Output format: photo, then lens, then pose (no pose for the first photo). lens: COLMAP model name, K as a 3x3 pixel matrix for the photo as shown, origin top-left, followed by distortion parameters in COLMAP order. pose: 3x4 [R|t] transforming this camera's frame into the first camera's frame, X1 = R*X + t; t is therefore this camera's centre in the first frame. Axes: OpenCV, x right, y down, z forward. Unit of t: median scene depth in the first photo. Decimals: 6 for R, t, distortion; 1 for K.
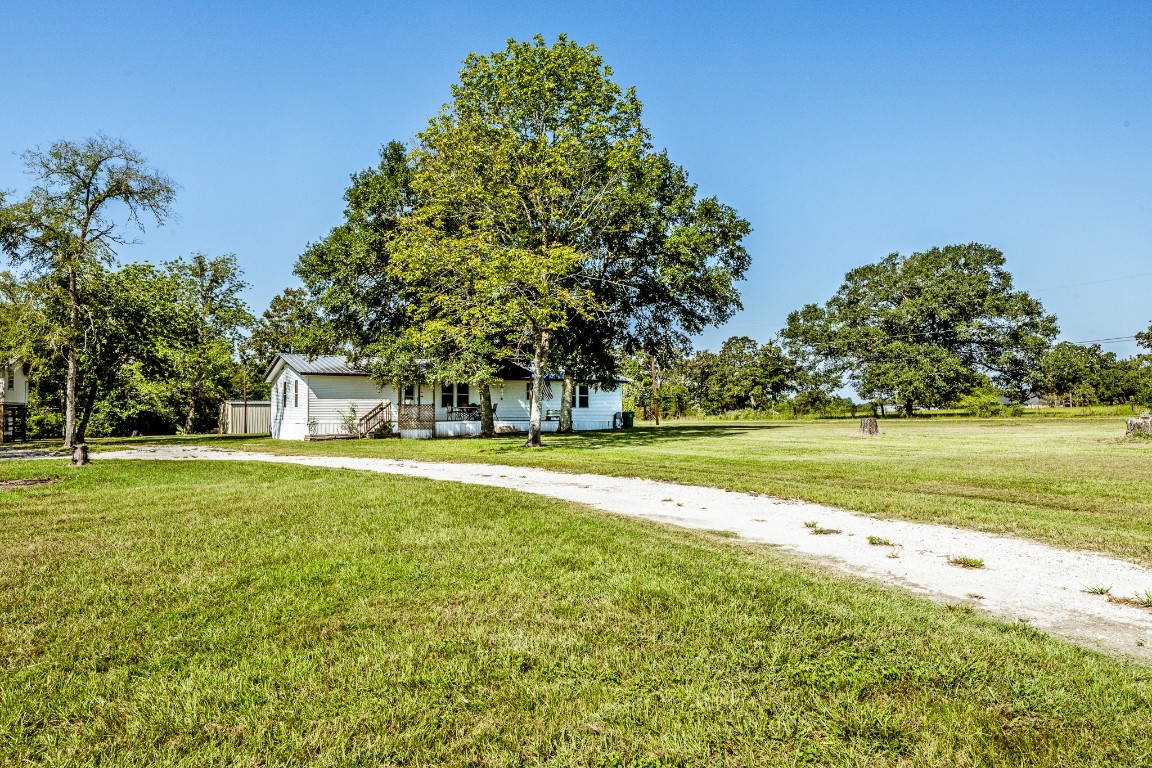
lens RADIAL K [[781.9, 0, 576.0], [0, 781.9, 384.0], [0, 0, 1]] dist [-0.003985, -0.001117]
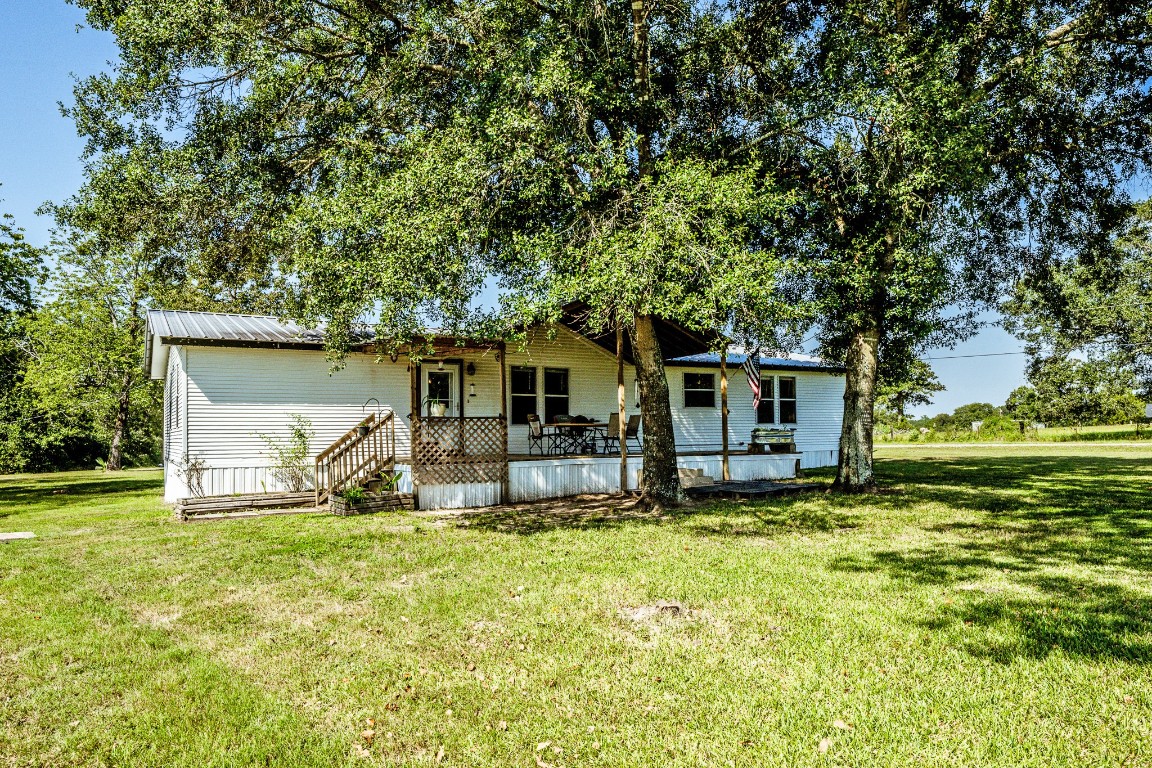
lens RADIAL K [[781.9, 0, 576.0], [0, 781.9, 384.0], [0, 0, 1]] dist [-0.003985, -0.001117]
pose [[0.999608, -0.010820, -0.025829, -0.130764], [0.010145, 0.999607, -0.026146, 0.019723], [0.026102, 0.025873, 0.999324, 0.590075]]
